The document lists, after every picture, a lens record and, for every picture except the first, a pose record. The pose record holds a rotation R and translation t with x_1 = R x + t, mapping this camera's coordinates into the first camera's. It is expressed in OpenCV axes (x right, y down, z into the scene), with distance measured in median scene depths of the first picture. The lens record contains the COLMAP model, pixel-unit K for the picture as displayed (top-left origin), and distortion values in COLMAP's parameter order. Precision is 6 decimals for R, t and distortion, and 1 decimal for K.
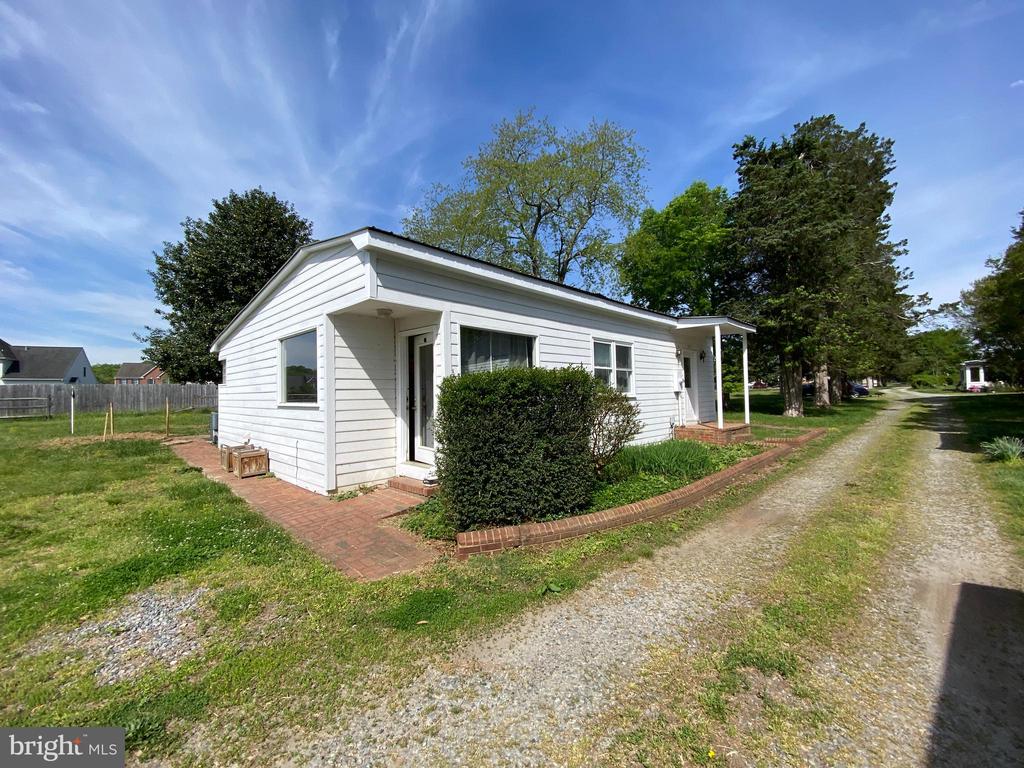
lens RADIAL K [[411.8, 0, 512.0], [0, 411.8, 384.0], [0, 0, 1]] dist [0.000242, 0.000023]
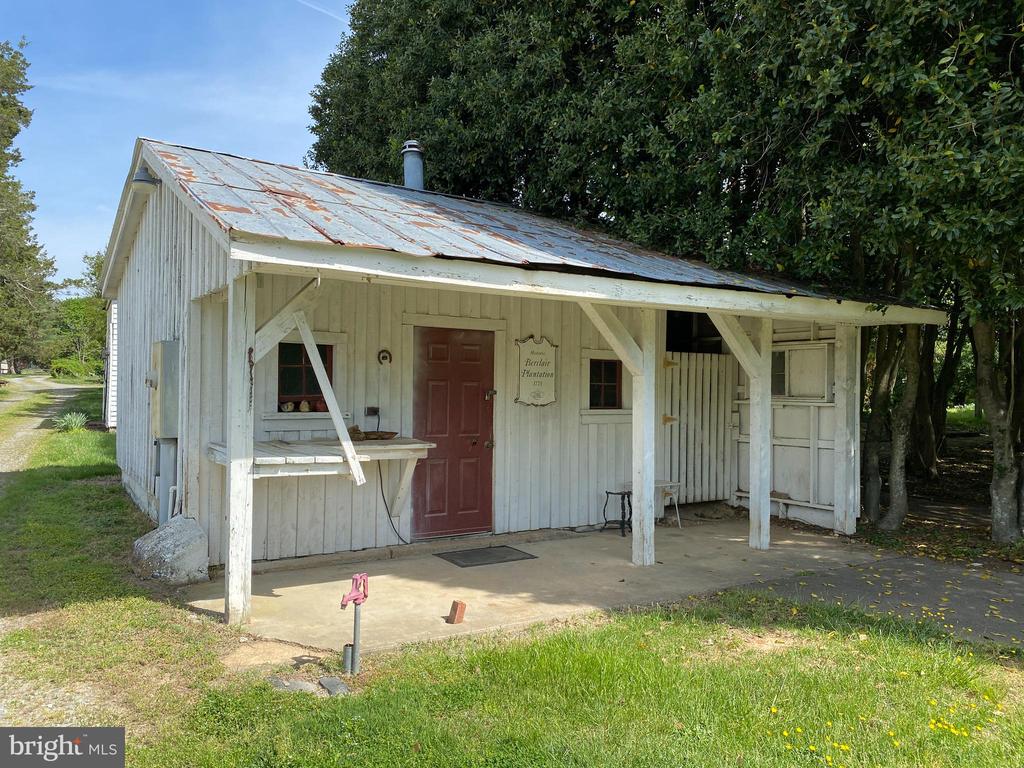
lens RADIAL K [[759.2, 0, 512.0], [0, 759.2, 384.0], [0, 0, 1]] dist [0.006923, 0.007437]
pose [[0.261701, 0.021982, 0.964899, -0.094230], [-0.042989, 0.999014, -0.011100, 0.002524], [-0.964191, -0.038575, 0.262388, -0.123813]]
